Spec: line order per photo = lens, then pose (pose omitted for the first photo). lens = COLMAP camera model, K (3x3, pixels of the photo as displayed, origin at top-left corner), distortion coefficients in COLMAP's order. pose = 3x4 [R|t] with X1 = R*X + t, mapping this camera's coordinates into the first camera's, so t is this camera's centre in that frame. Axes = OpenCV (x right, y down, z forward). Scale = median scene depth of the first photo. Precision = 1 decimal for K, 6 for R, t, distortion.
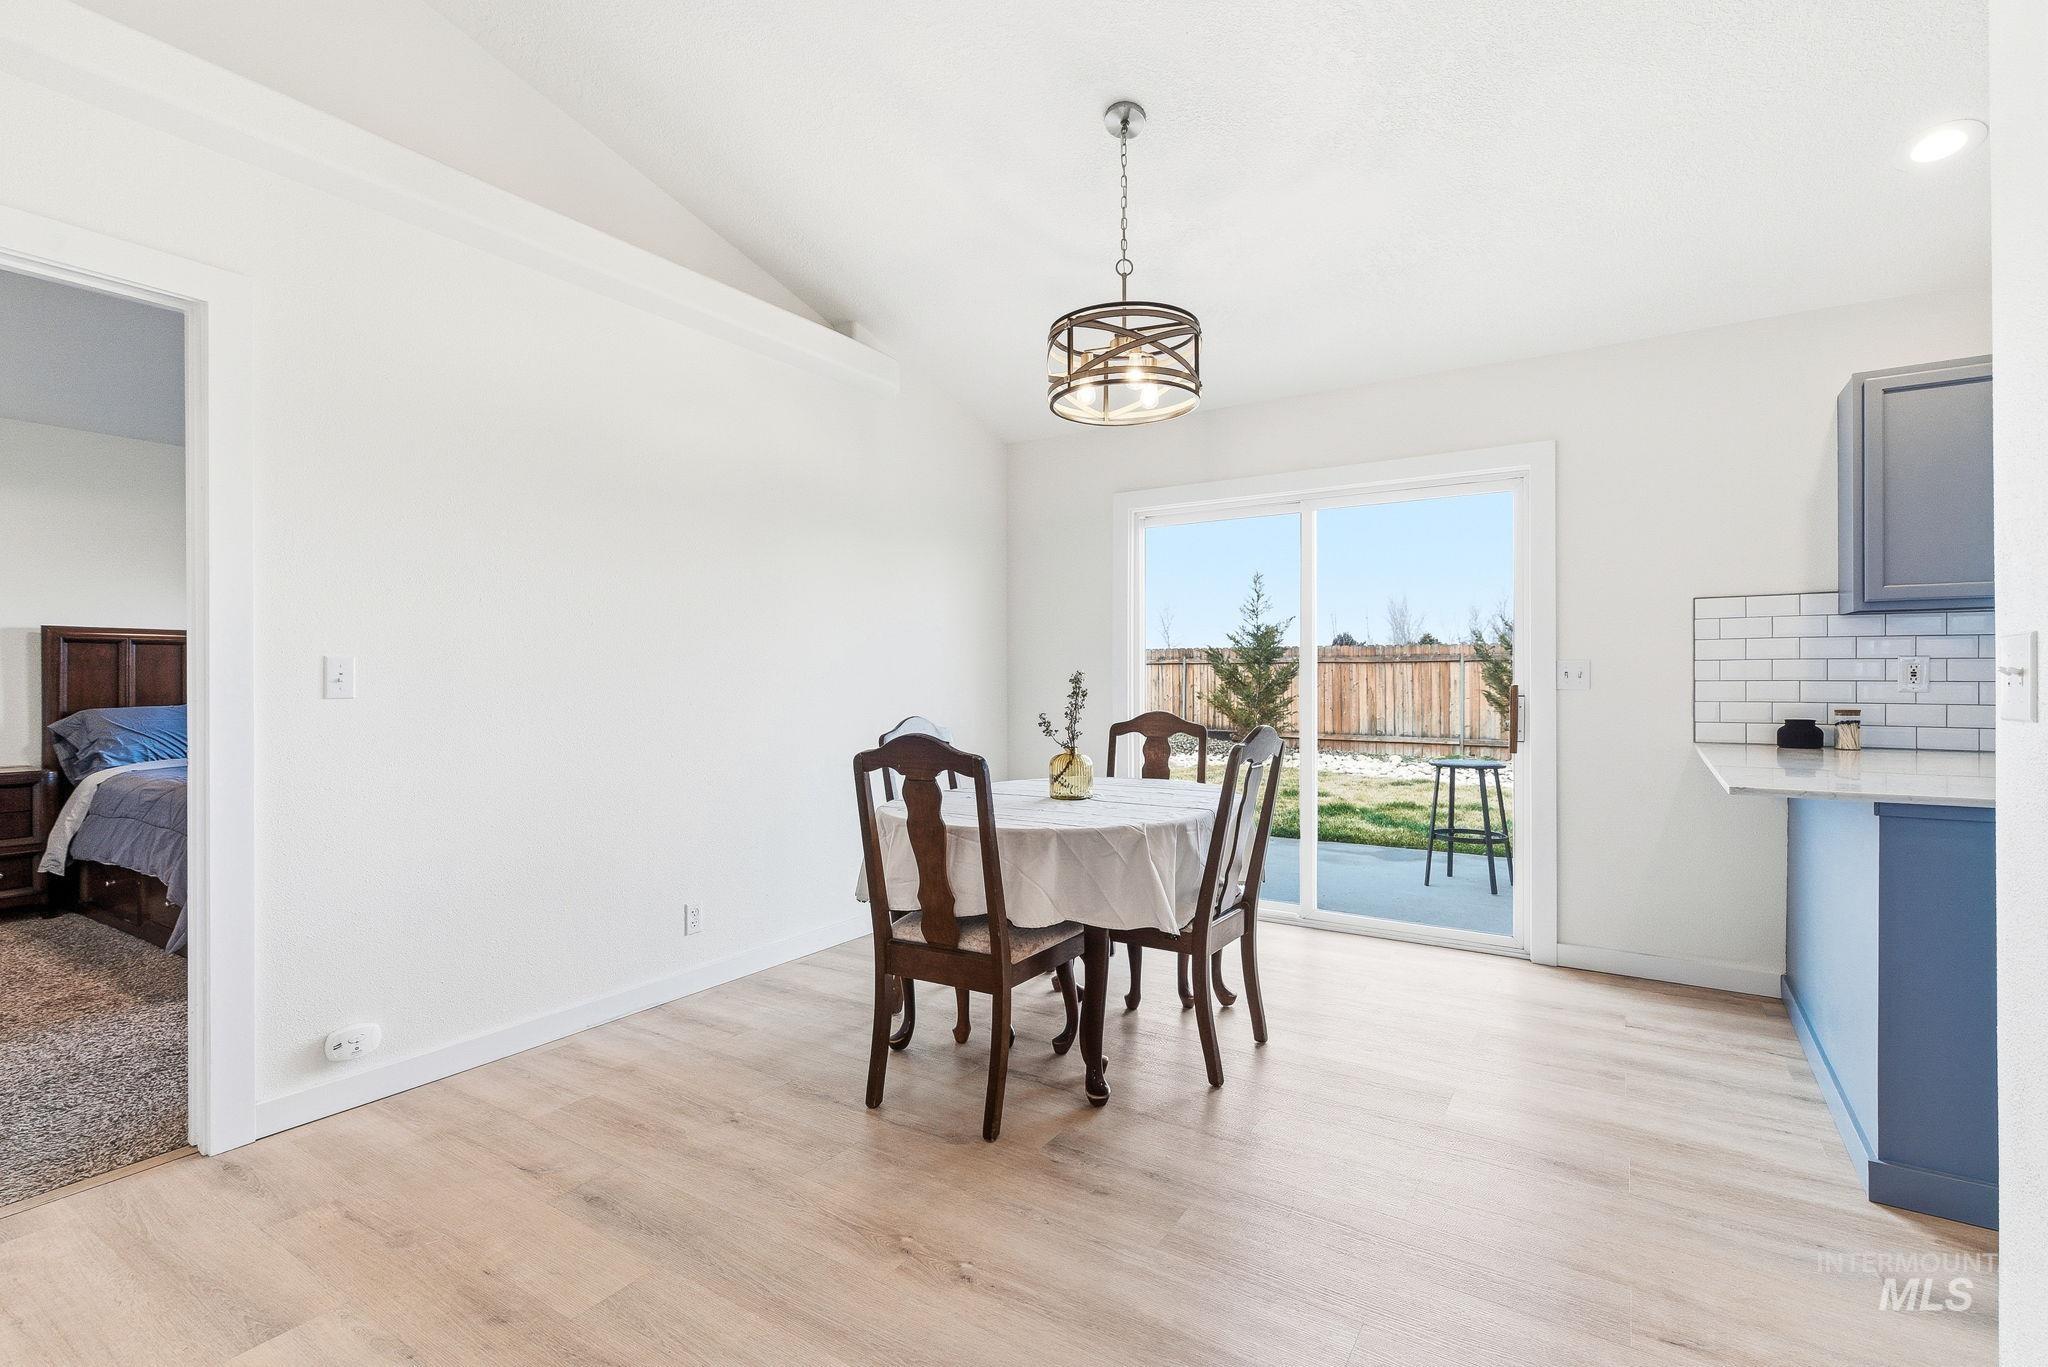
lens RADIAL K [[936.6, 0, 1022.7], [0, 936.6, 681.0], [0, 0, 1]] dist [0.001937, 0.000032]
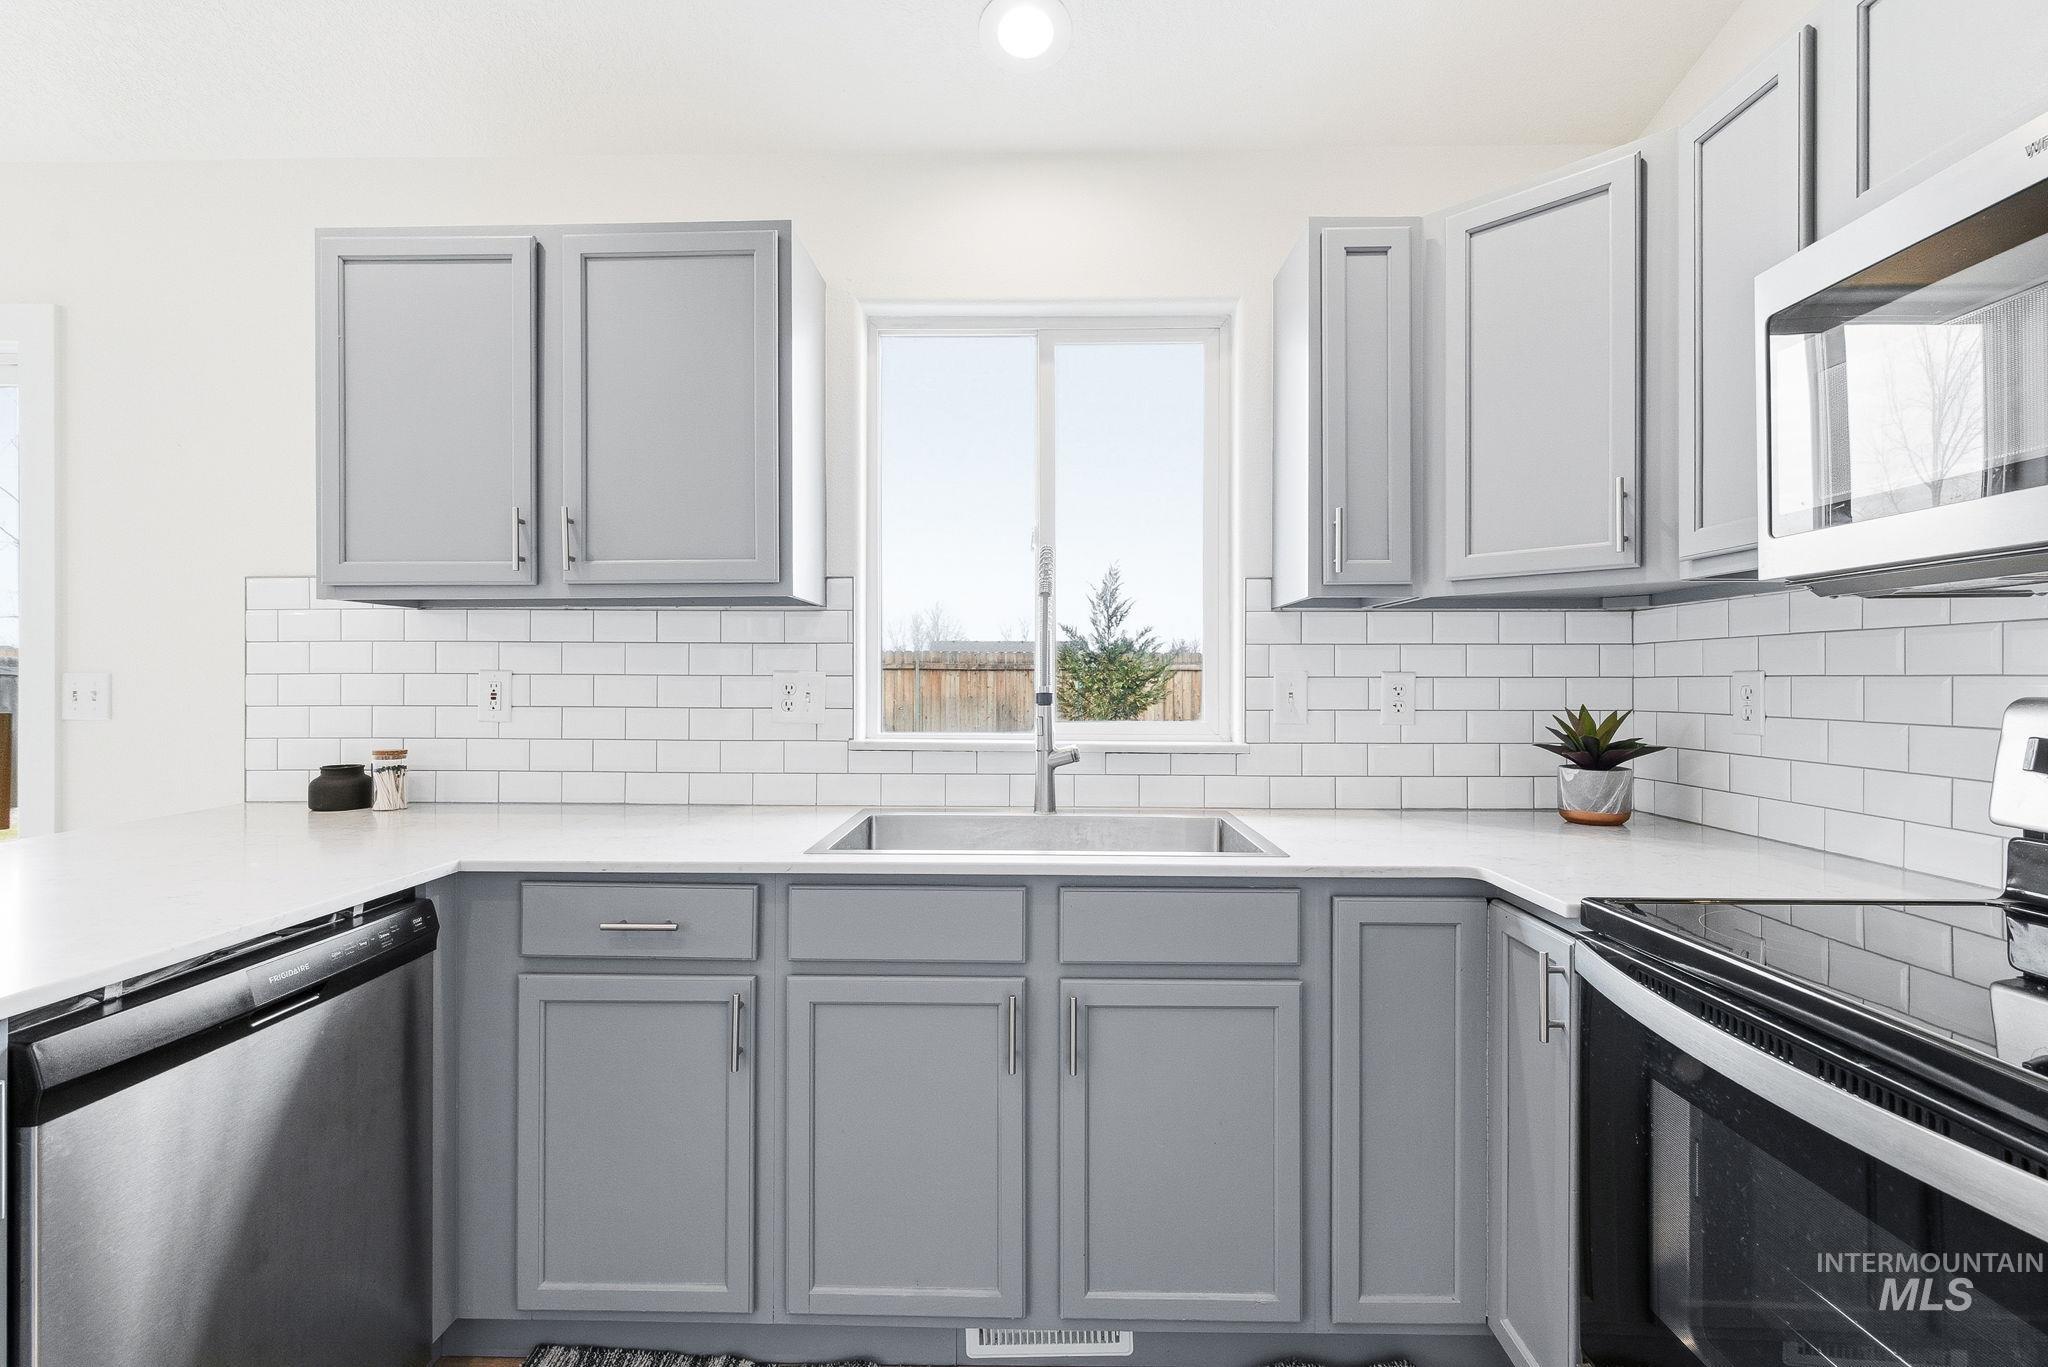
lens RADIAL K [[936.6, 0, 1022.7], [0, 936.6, 681.0], [0, 0, 1]] dist [0.001937, 0.000032]
pose [[0.851416, 0.001589, 0.524488, 0.904299], [-0.000833, 0.999998, -0.001677, -0.017781], [-0.524490, 0.000991, 0.851416, 0.190053]]
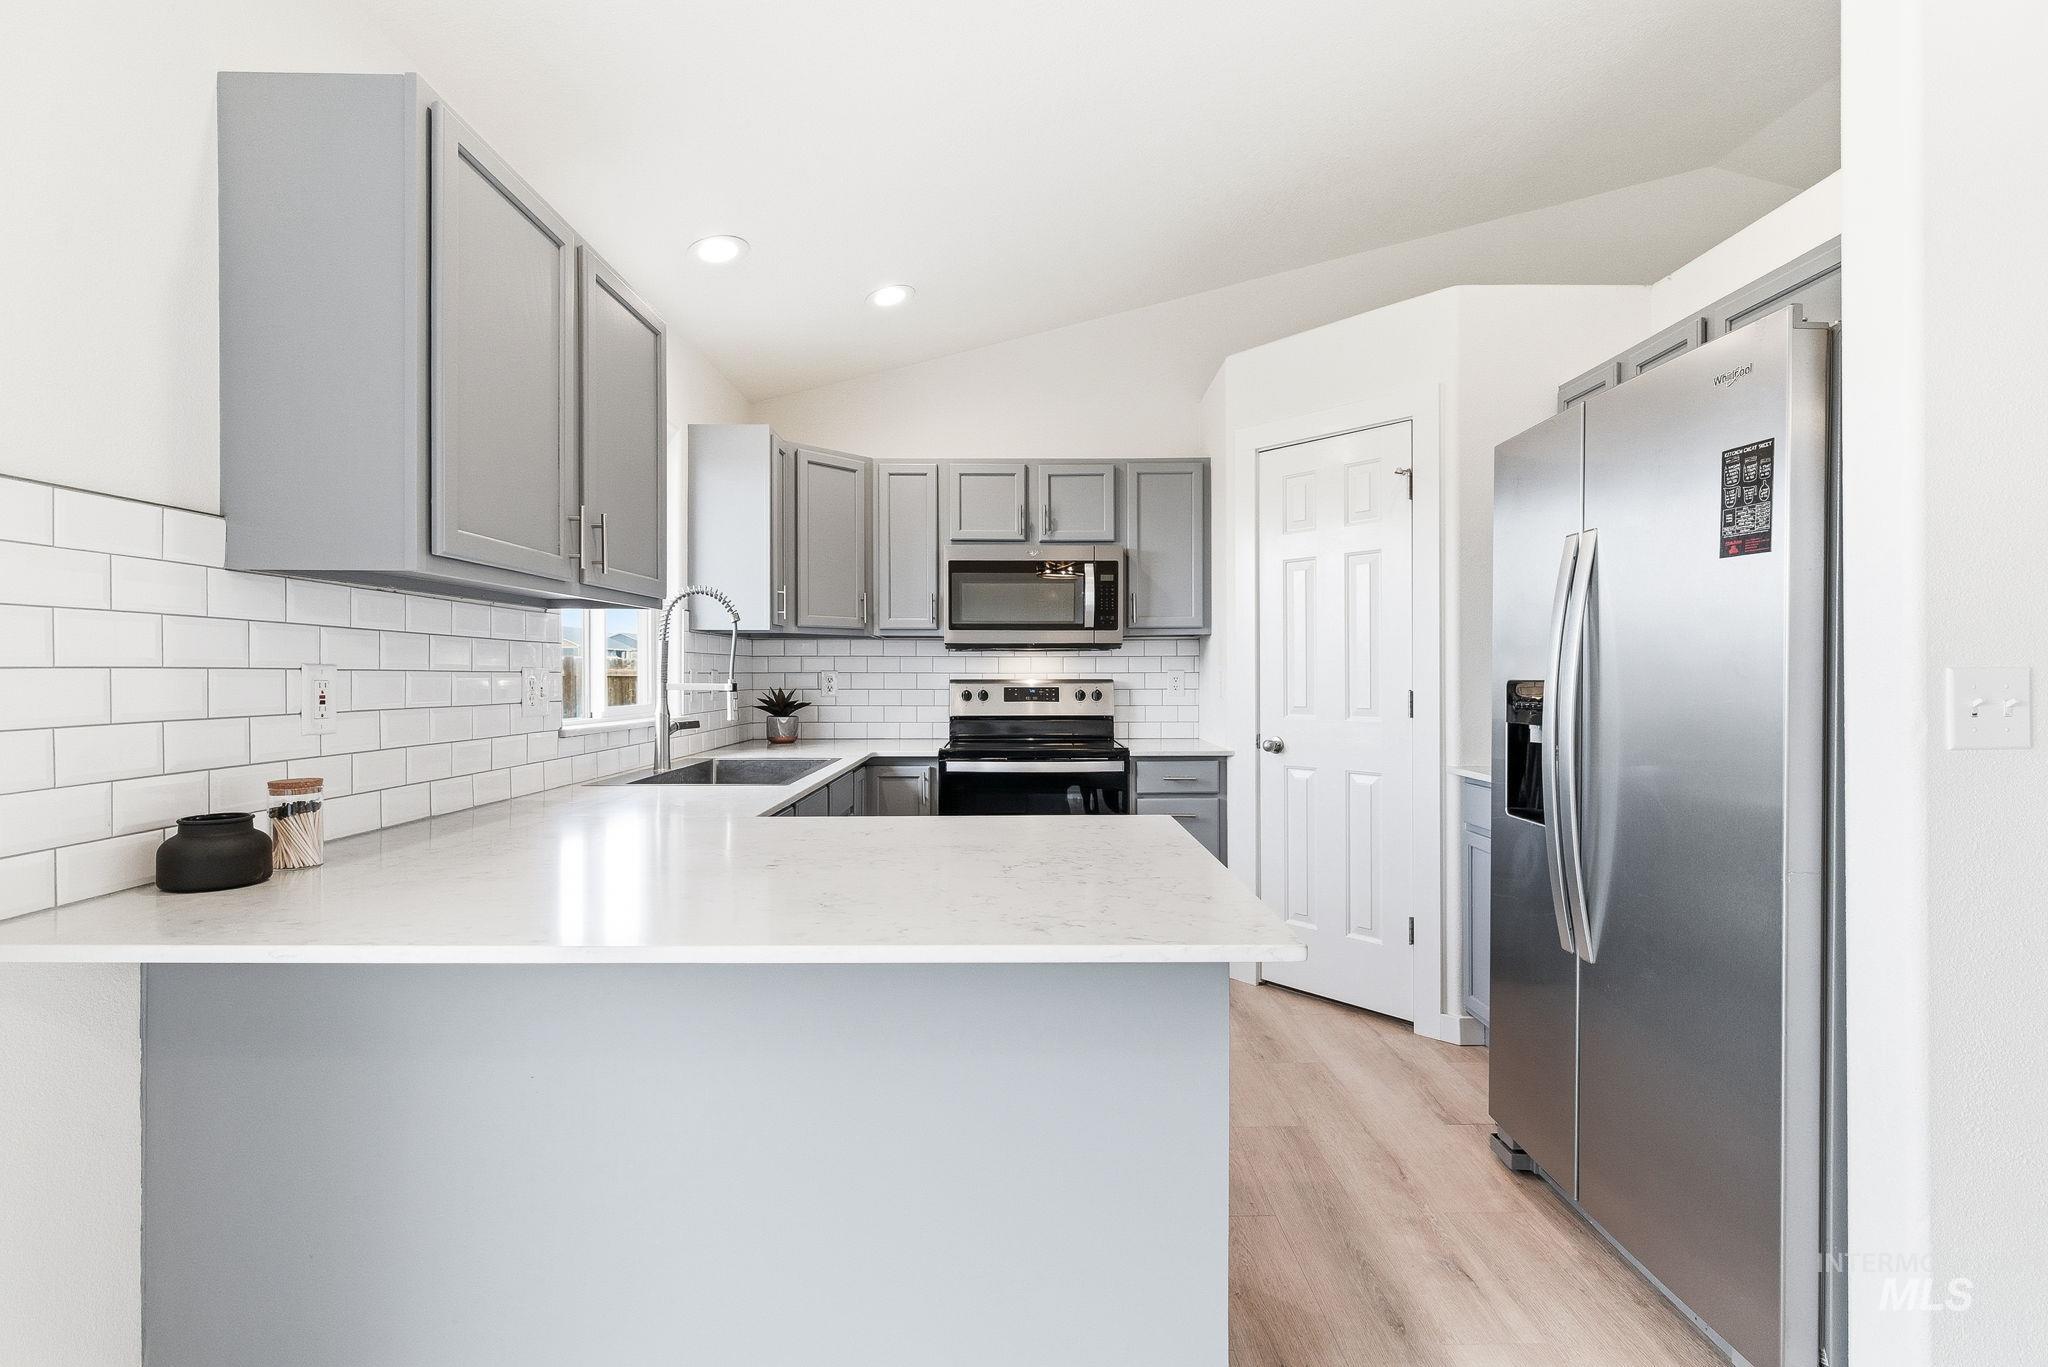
lens RADIAL K [[929.4, 0, 1026.5], [0, 929.4, 678.0], [0, 0, 1]] dist [0.000249, -0.000240]
pose [[-0.555452, -0.002840, 0.831544, 0.298817], [0.003213, 0.999979, 0.005562, -0.020788], [-0.831542, 0.005761, -0.555431, 0.946704]]
